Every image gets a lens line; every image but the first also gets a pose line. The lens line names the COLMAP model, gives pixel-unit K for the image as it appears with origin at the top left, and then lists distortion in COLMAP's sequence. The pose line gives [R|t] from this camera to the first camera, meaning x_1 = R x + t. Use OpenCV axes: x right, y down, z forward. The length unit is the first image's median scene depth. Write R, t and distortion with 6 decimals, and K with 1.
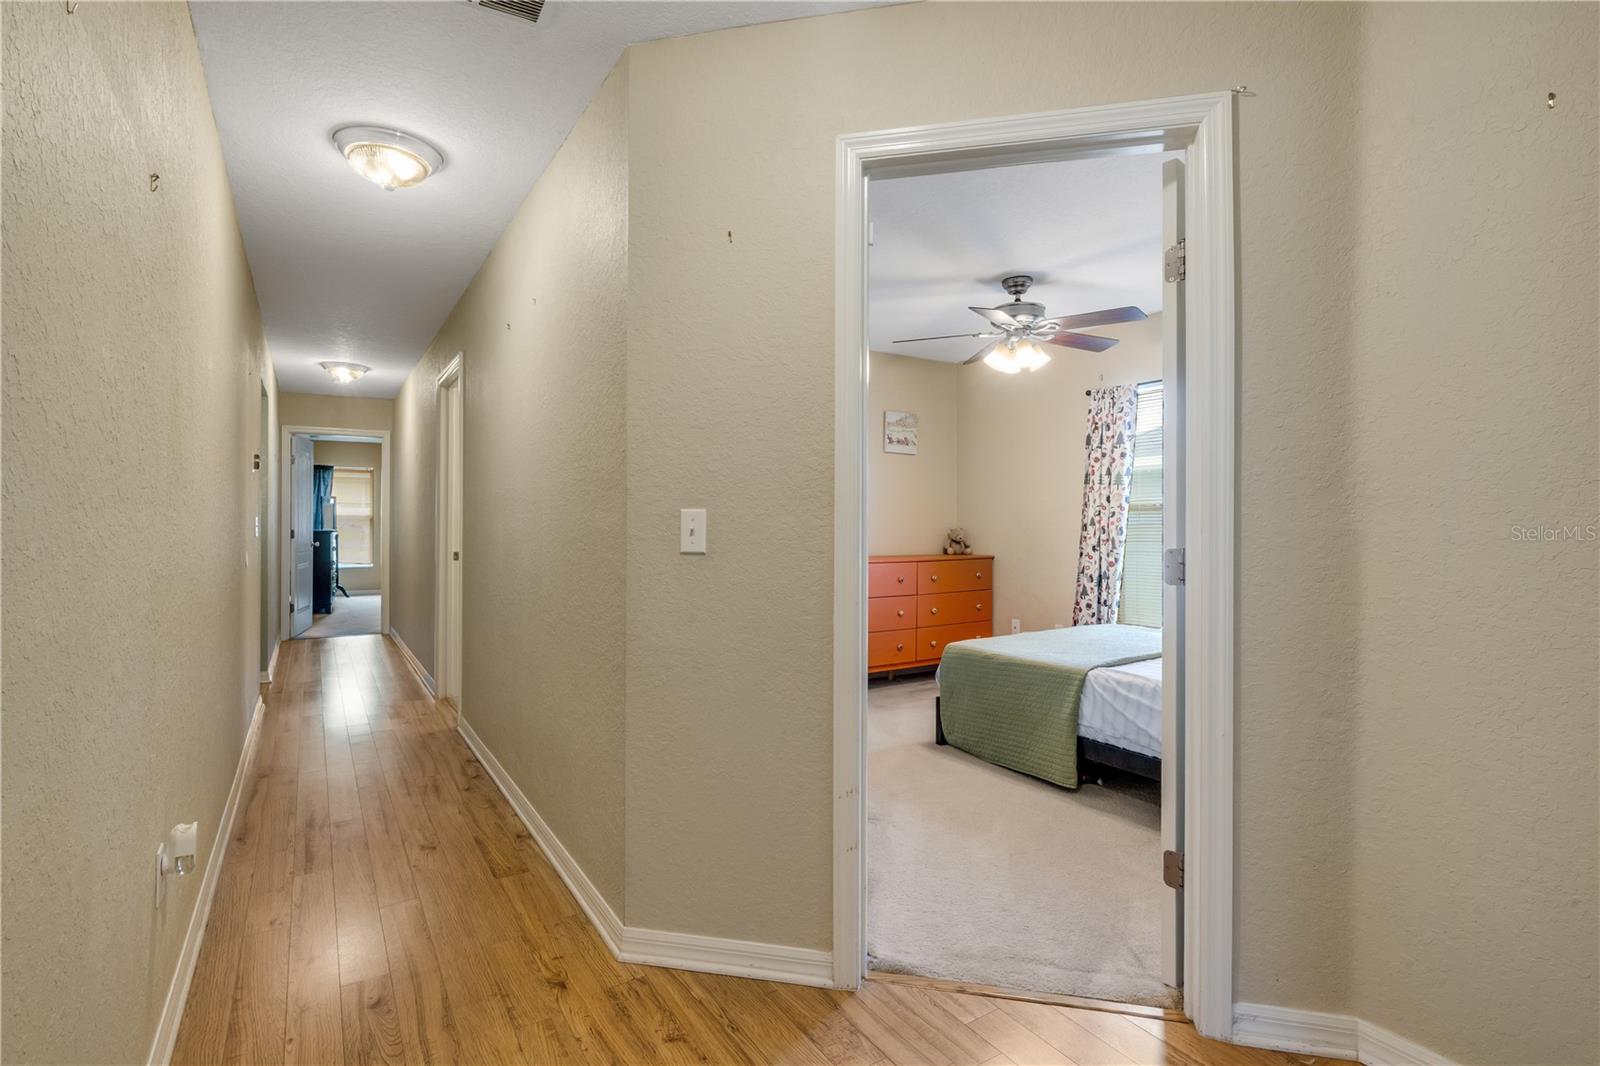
lens RADIAL K [[746.4, 0, 797.4], [0, 746.4, 533.6], [0, 0, 1]] dist [0.001382, 0.000367]
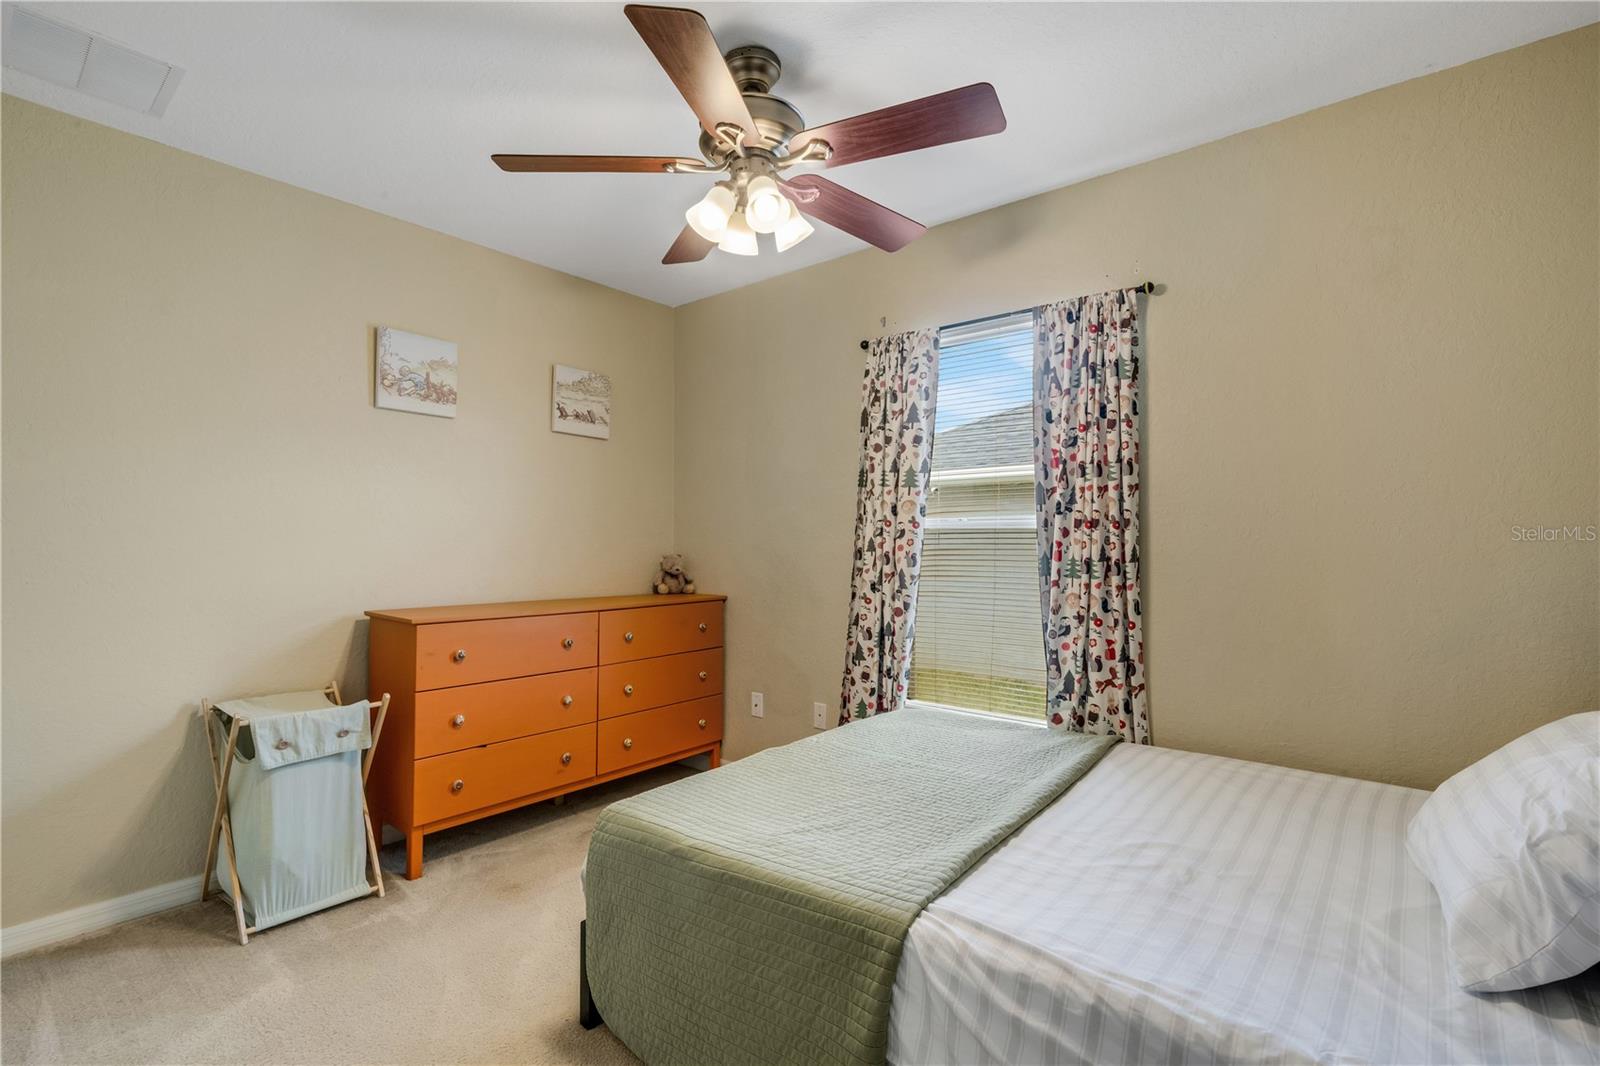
lens RADIAL K [[746.4, 0, 797.4], [0, 746.4, 533.6], [0, 0, 1]] dist [0.001382, 0.000367]
pose [[0.948998, 0.009123, 0.315151, 0.135959], [0.000763, 0.999512, -0.031232, -0.006133], [-0.315283, 0.029880, 0.948527, 0.418947]]
